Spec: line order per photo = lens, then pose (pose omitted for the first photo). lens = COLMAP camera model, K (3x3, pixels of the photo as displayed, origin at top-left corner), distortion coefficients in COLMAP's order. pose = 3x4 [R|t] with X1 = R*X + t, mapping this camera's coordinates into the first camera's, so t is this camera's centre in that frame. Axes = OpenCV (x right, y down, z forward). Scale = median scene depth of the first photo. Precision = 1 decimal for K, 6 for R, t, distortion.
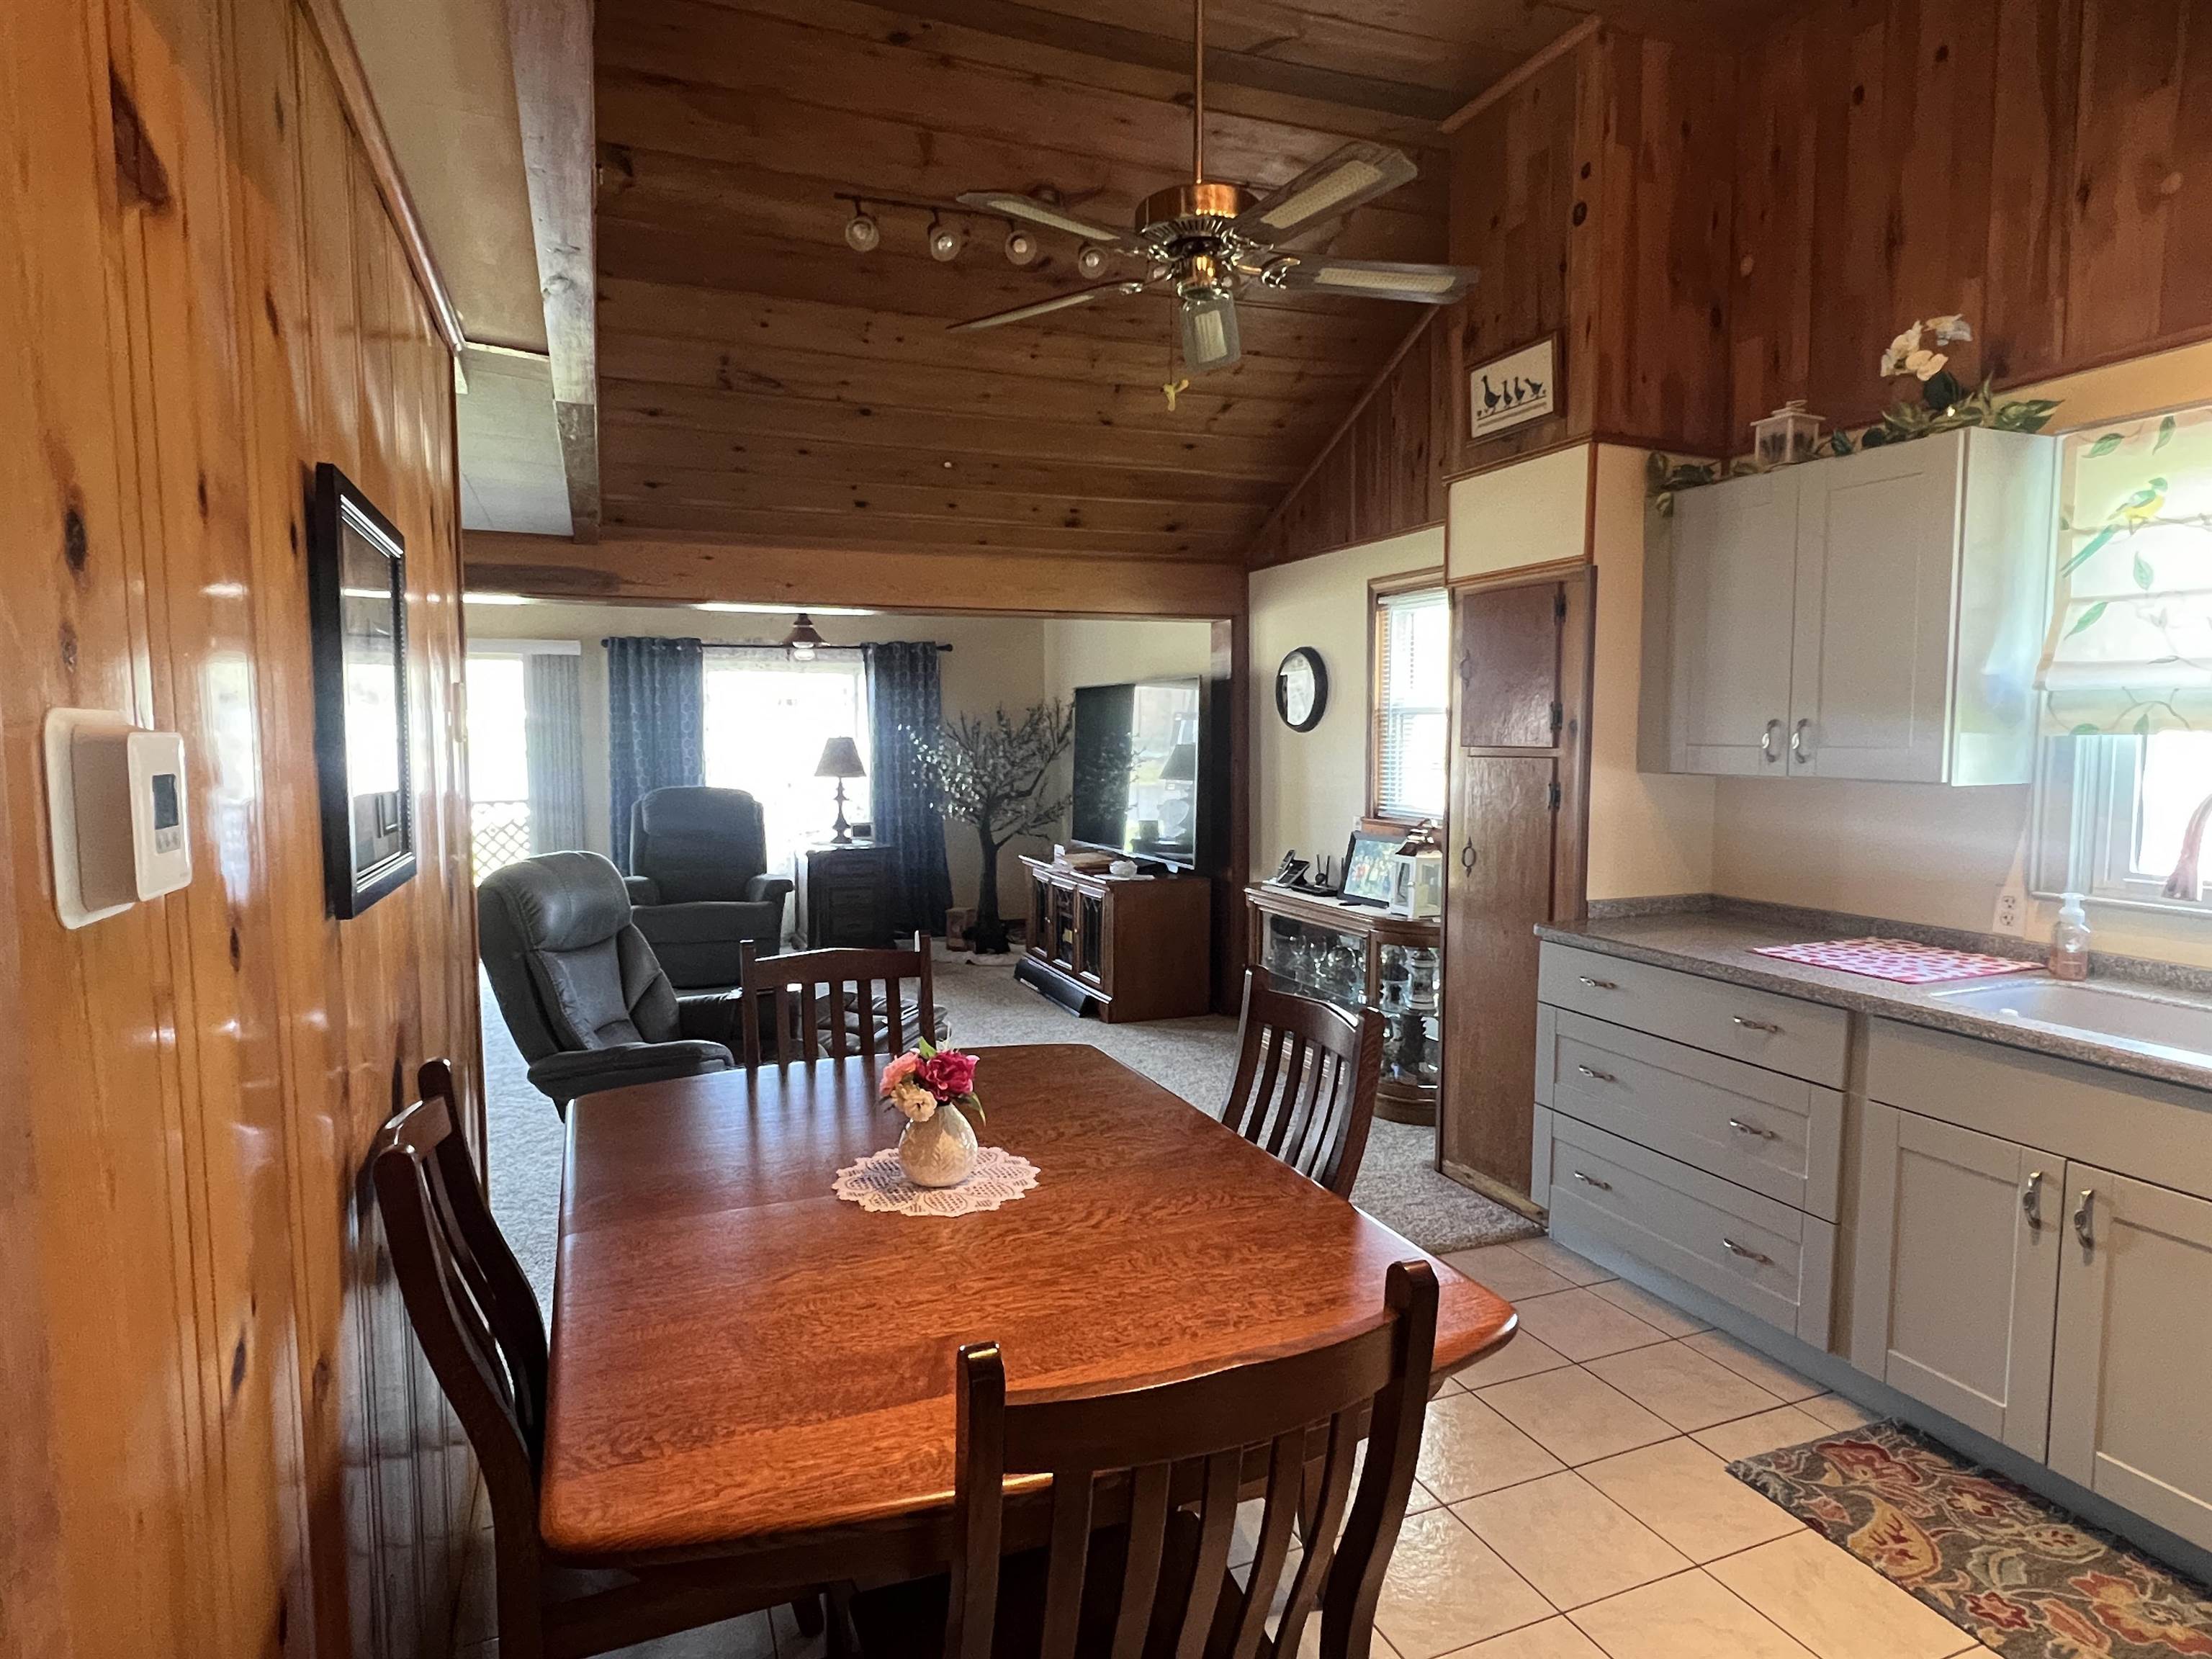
lens RADIAL K [[1230.4, 0, 1093.5], [0, 1230.4, 831.4], [0, 0, 1]] dist [0.003152, 0.001440]
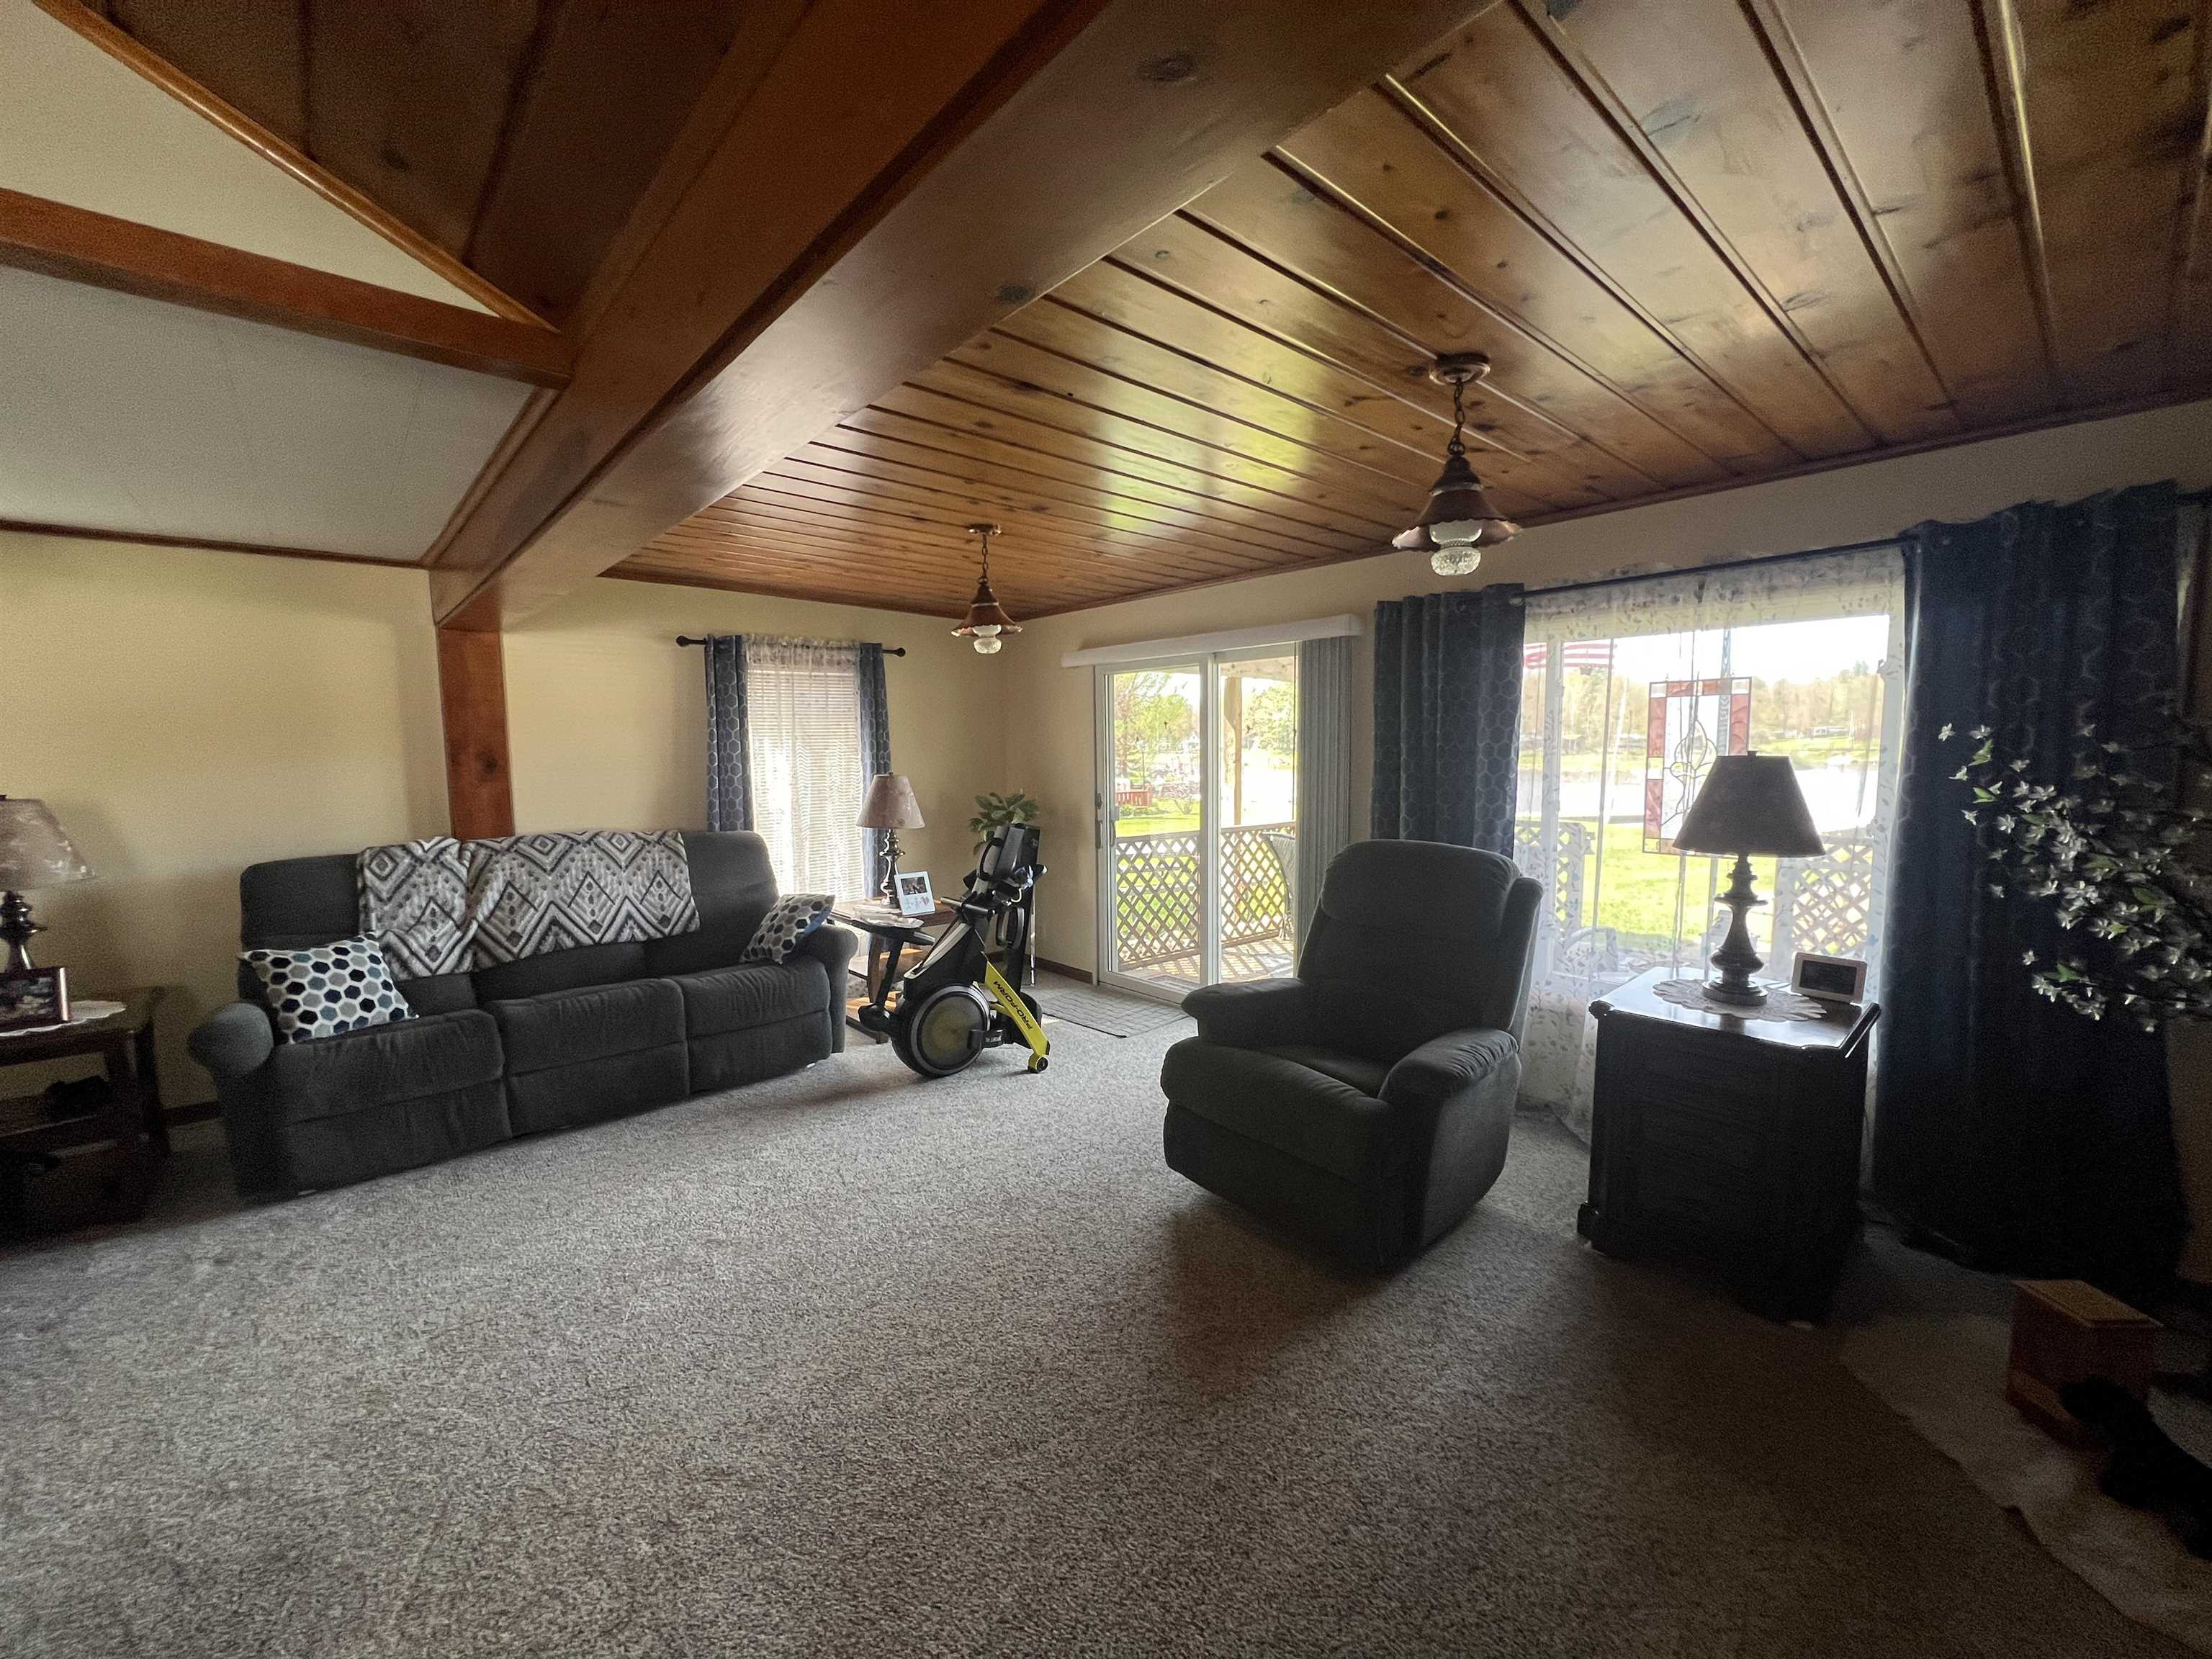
lens RADIAL K [[894.1, 0, 1106.0], [0, 894.1, 829.5], [0, 0, 1]] dist [0.000509, 0.000085]
pose [[0.339524, 0.086416, -0.936619, 0.009663], [-0.071239, 0.995273, 0.066003, -0.044157], [0.937896, 0.044314, 0.344076, 0.534282]]
